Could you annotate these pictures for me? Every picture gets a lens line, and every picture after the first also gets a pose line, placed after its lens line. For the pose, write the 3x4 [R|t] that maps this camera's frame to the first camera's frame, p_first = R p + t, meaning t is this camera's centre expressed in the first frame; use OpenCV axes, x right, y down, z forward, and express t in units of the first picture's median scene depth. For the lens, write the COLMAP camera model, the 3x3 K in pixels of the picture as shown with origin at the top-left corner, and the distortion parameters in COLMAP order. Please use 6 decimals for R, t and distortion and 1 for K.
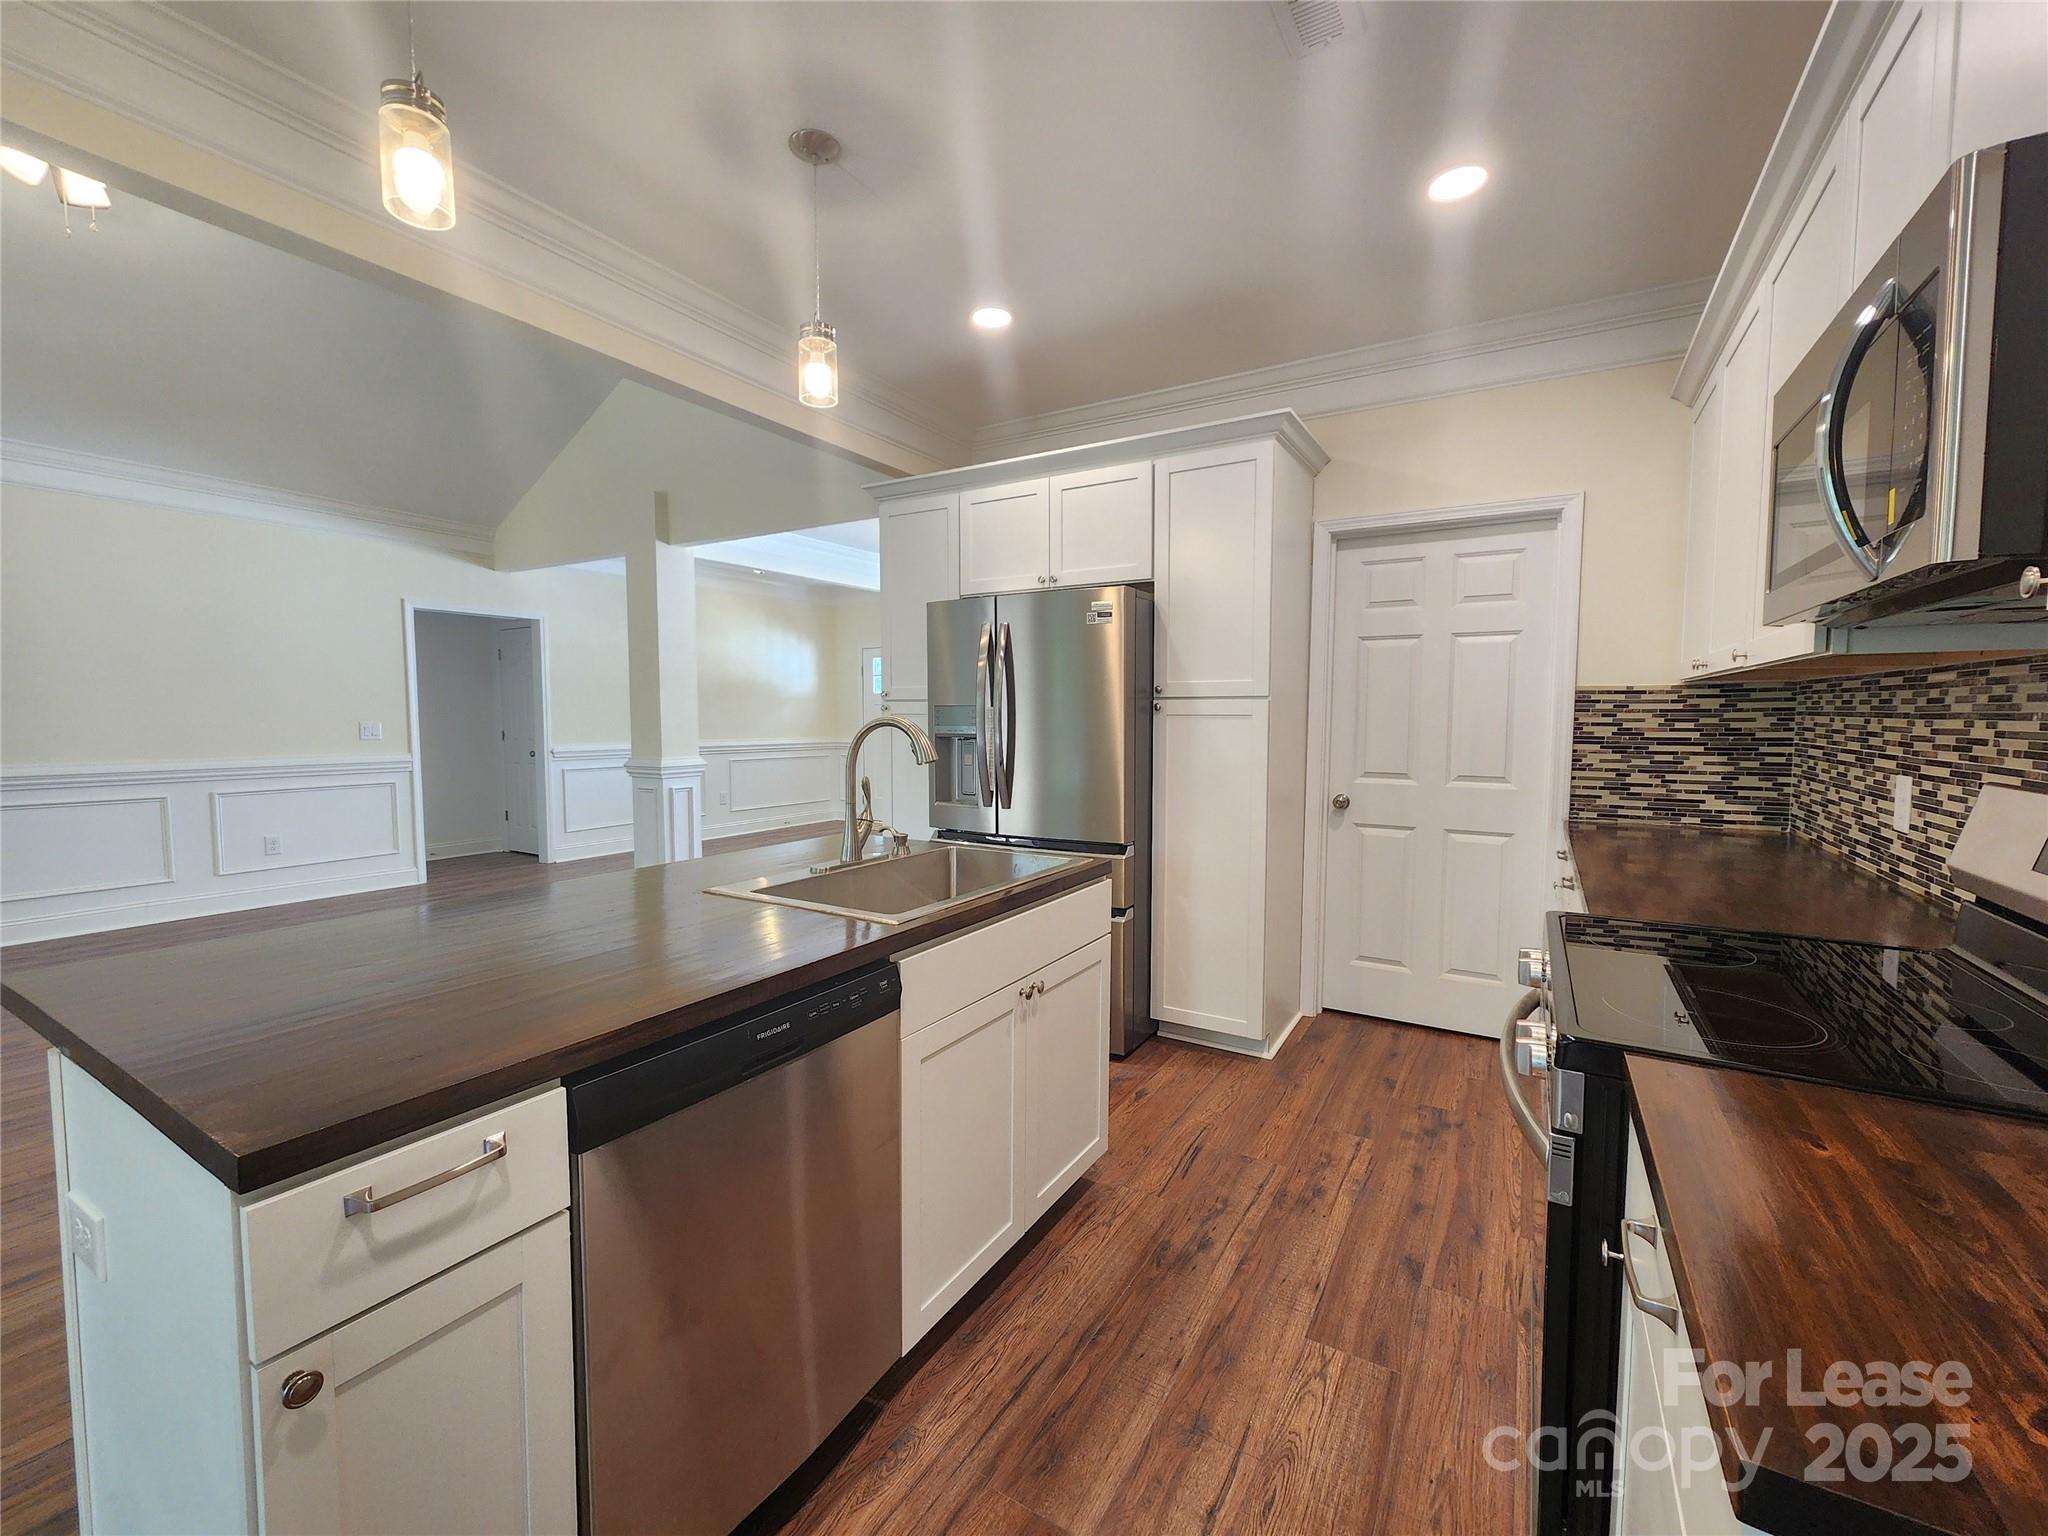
lens RADIAL K [[847.8, 0, 1021.4], [0, 847.8, 767.1], [0, 0, 1]] dist [0.004108, -0.001429]
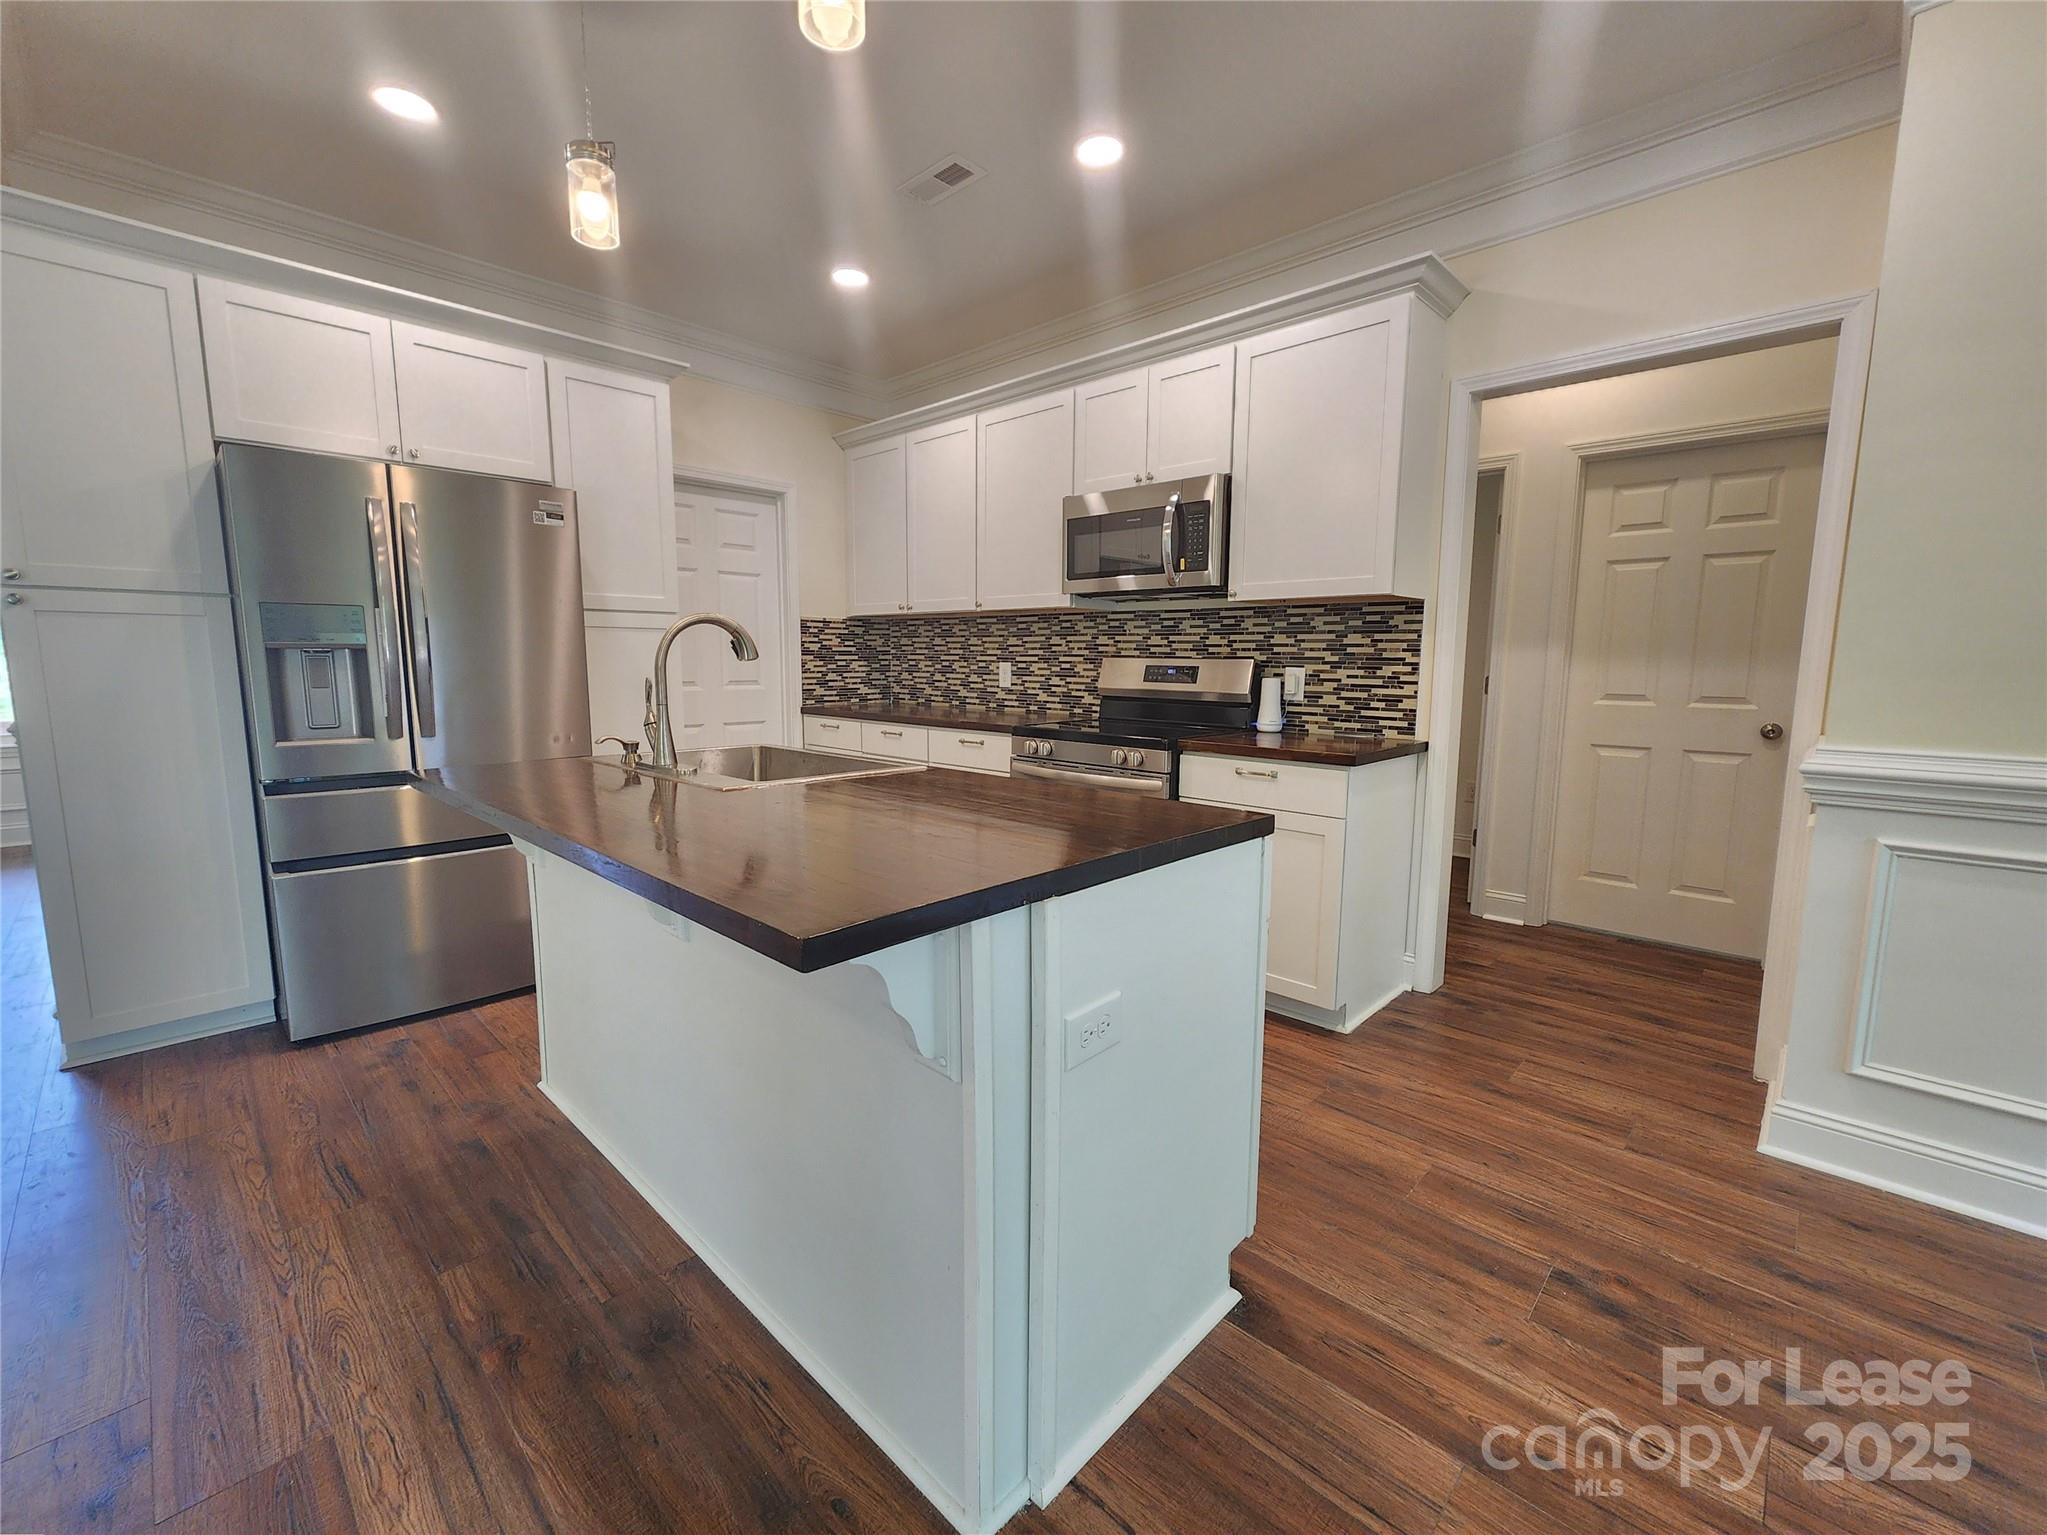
lens RADIAL K [[847.4, 0, 1035.4], [0, 847.4, 768.0], [0, 0, 1]] dist [0.004108, -0.001429]
pose [[0.207098, -0.127274, 0.970006, -0.793084], [0.057020, 0.991386, 0.117905, 0.018327], [-0.976657, 0.030892, 0.212572, 0.299353]]
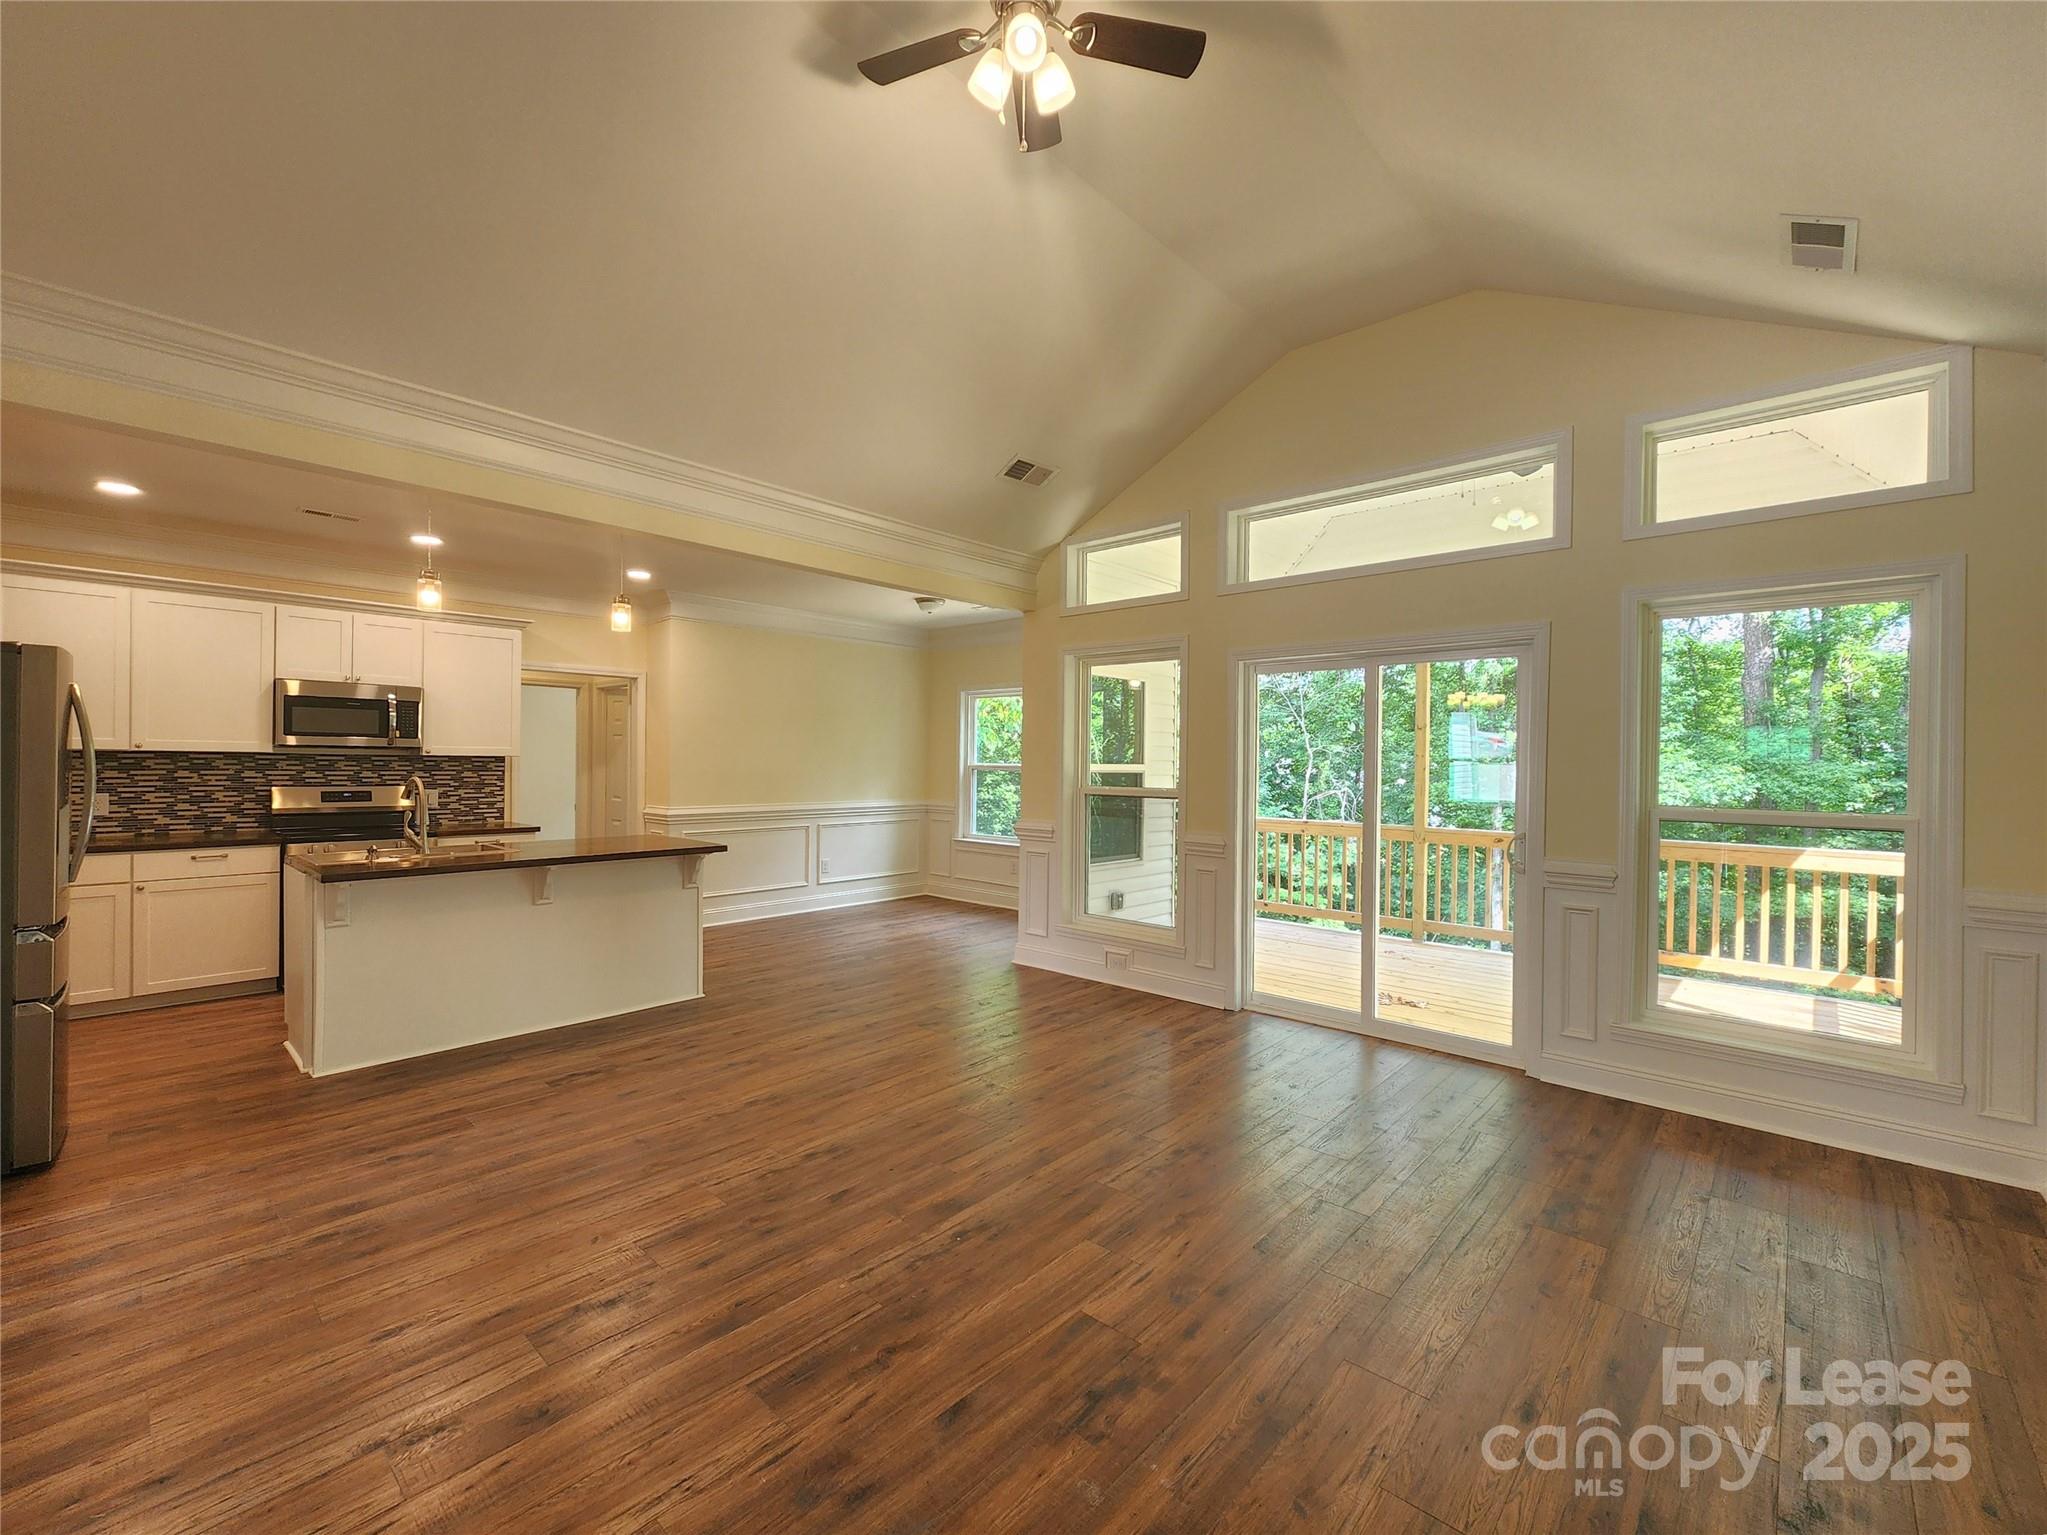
lens RADIAL K [[847.4, 0, 1029.0], [0, 847.4, 769.1], [0, 0, 1]] dist [0.004108, -0.001429]
pose [[-0.982092, -0.016792, 0.187651, -1.427924], [-0.002912, 0.997254, 0.073997, -0.170445], [-0.188378, 0.072126, -0.979445, 1.966295]]
